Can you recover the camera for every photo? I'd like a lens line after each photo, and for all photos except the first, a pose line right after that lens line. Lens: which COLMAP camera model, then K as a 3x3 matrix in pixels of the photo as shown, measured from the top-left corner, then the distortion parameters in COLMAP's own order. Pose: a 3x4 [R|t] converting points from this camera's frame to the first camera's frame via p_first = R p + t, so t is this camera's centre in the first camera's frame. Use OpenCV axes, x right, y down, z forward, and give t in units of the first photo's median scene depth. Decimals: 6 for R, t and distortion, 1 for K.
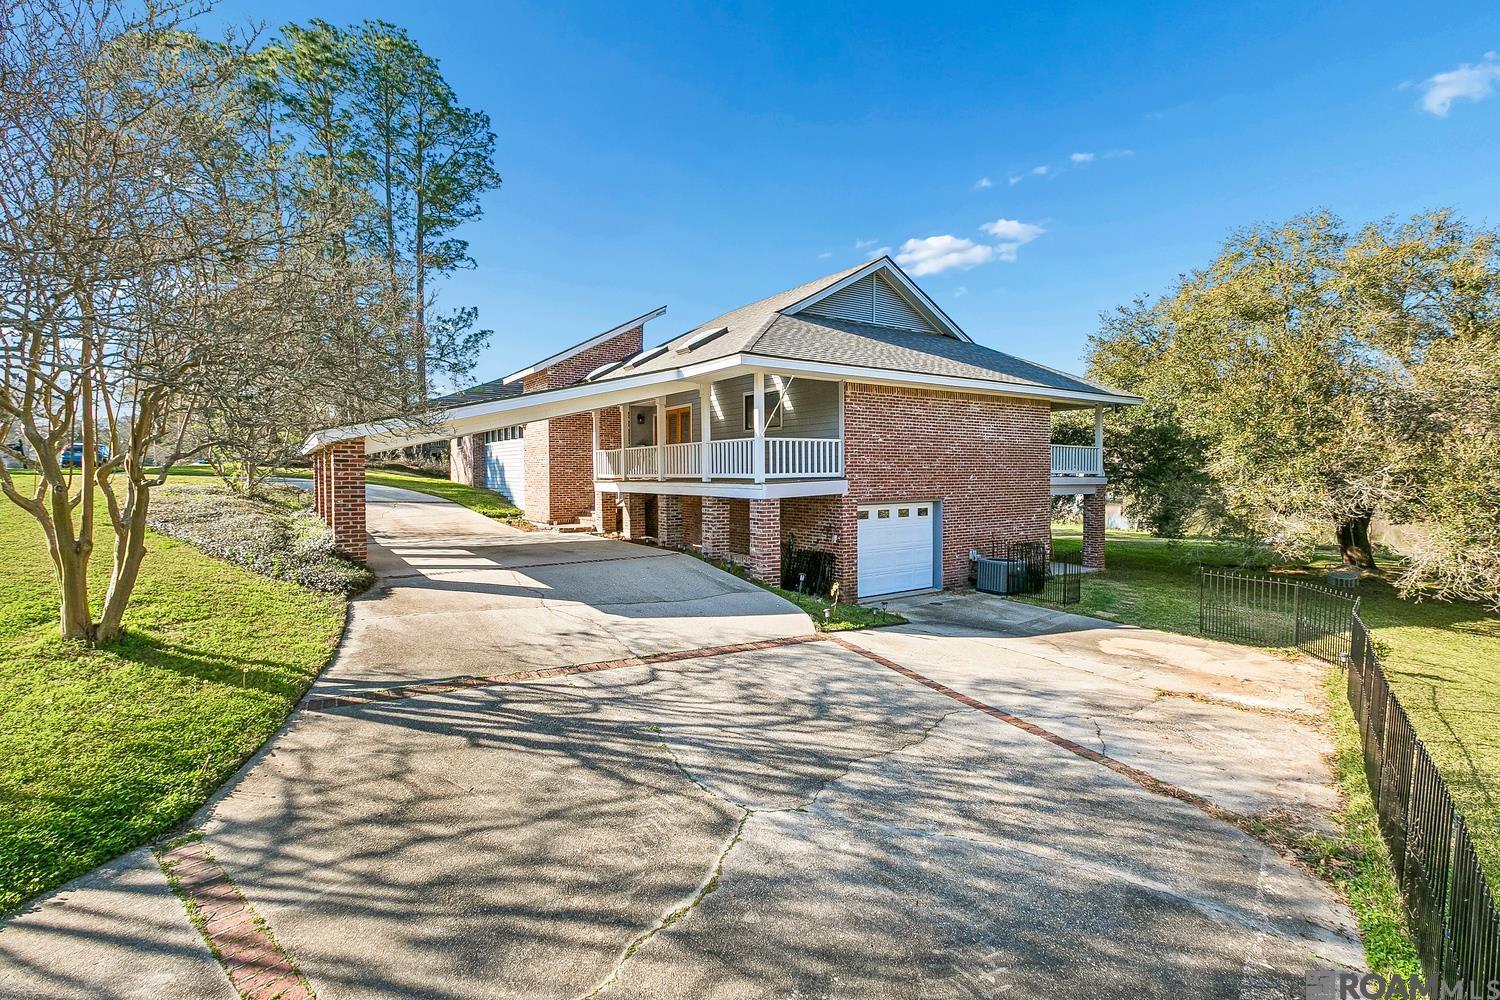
lens RADIAL K [[672.0, 0, 750.0], [0, 672.0, 500.0], [0, 0, 1]] dist [-0.001458, 0.000190]
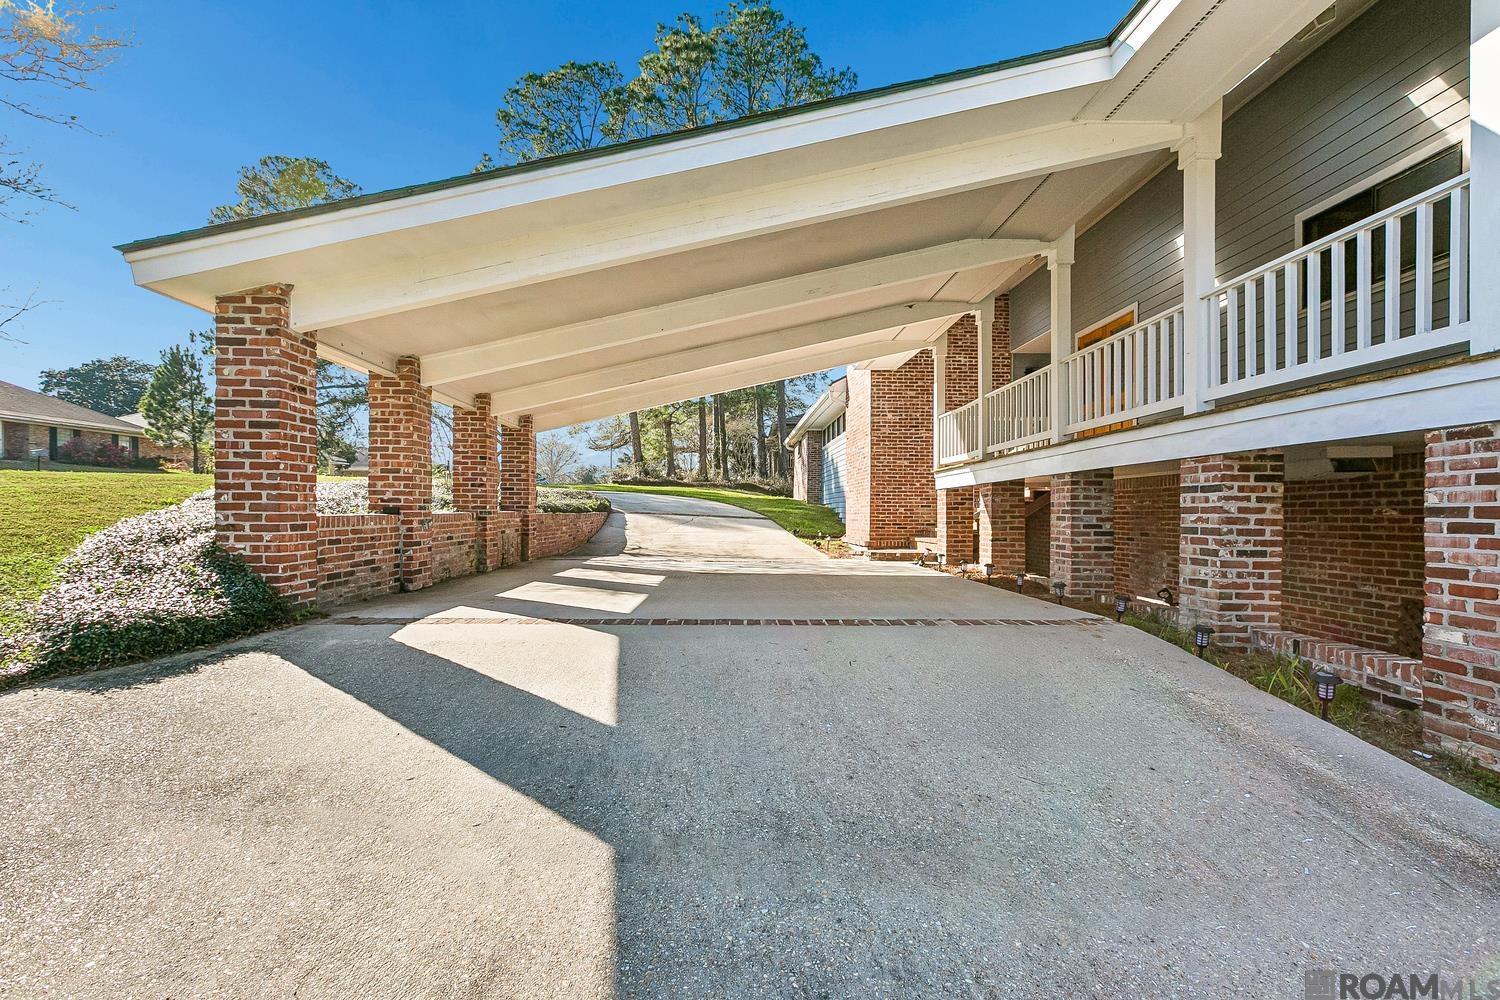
lens RADIAL K [[682.1, 0, 742.3], [0, 682.1, 515.7], [0, 0, 1]] dist [0.000502, -0.000012]
pose [[0.829297, 0.007844, -0.558753, -0.064673], [-0.030493, 0.999047, -0.031232, 0.042079], [0.557975, 0.042938, 0.828746, 0.602015]]
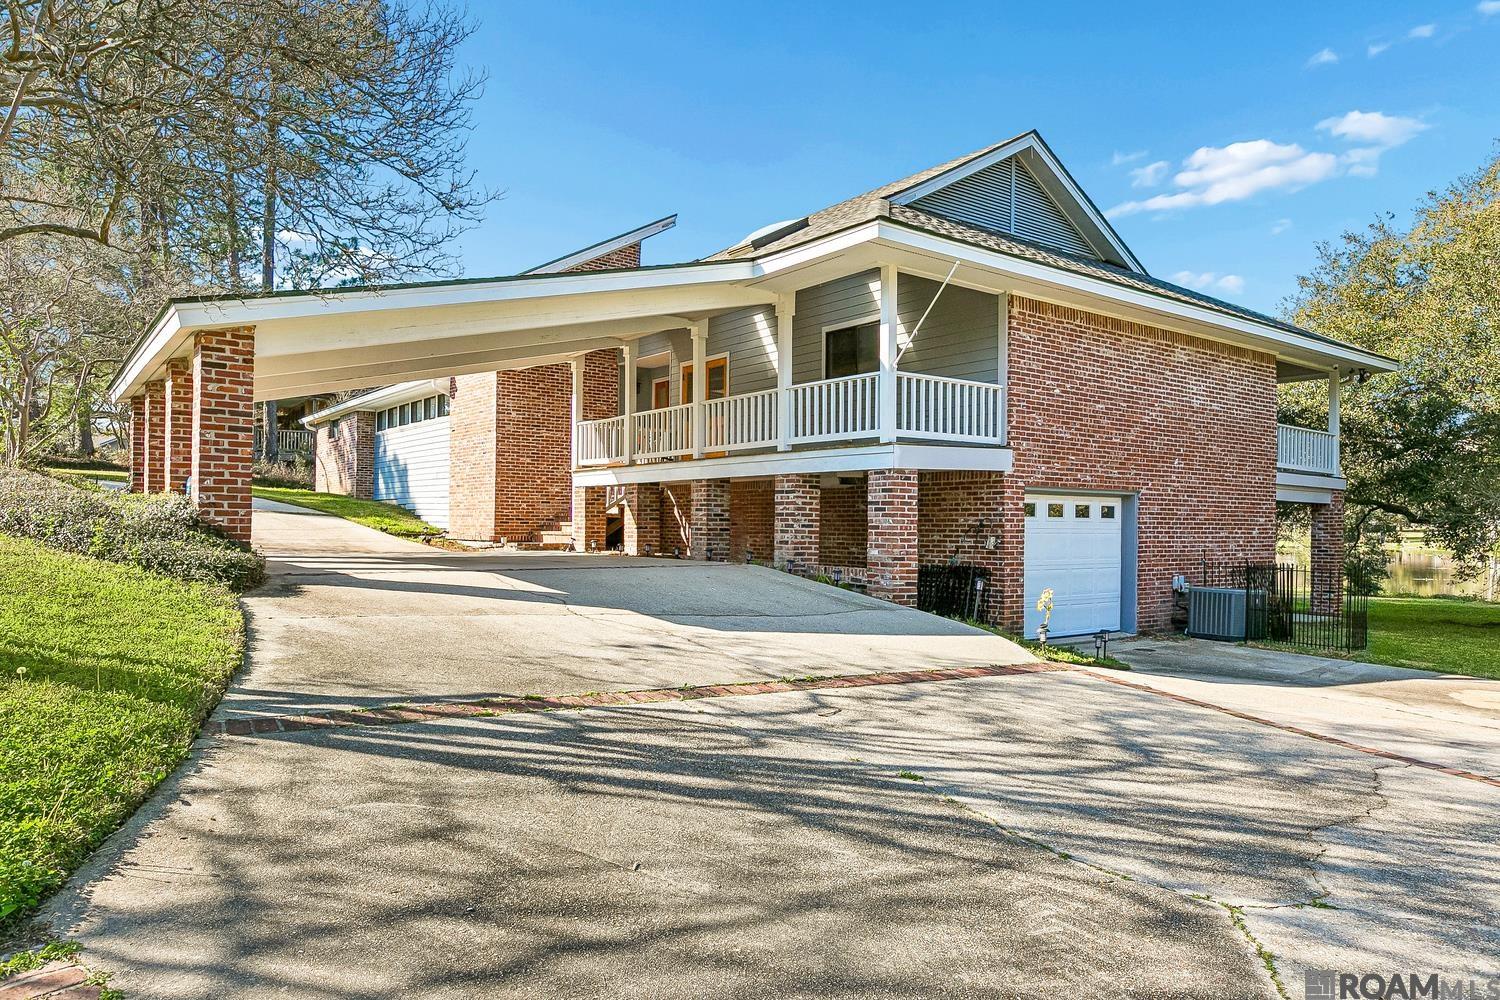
lens RADIAL K [[974.3, 0, 777.4], [0, 974.3, 519.6], [0, 0, 1]] dist [0.006422, 0.000113]
pose [[0.998153, 0.010865, 0.059769, -0.127655], [-0.008058, 0.998862, -0.047004, 0.080150], [-0.060211, 0.046436, 0.997105, 0.102501]]
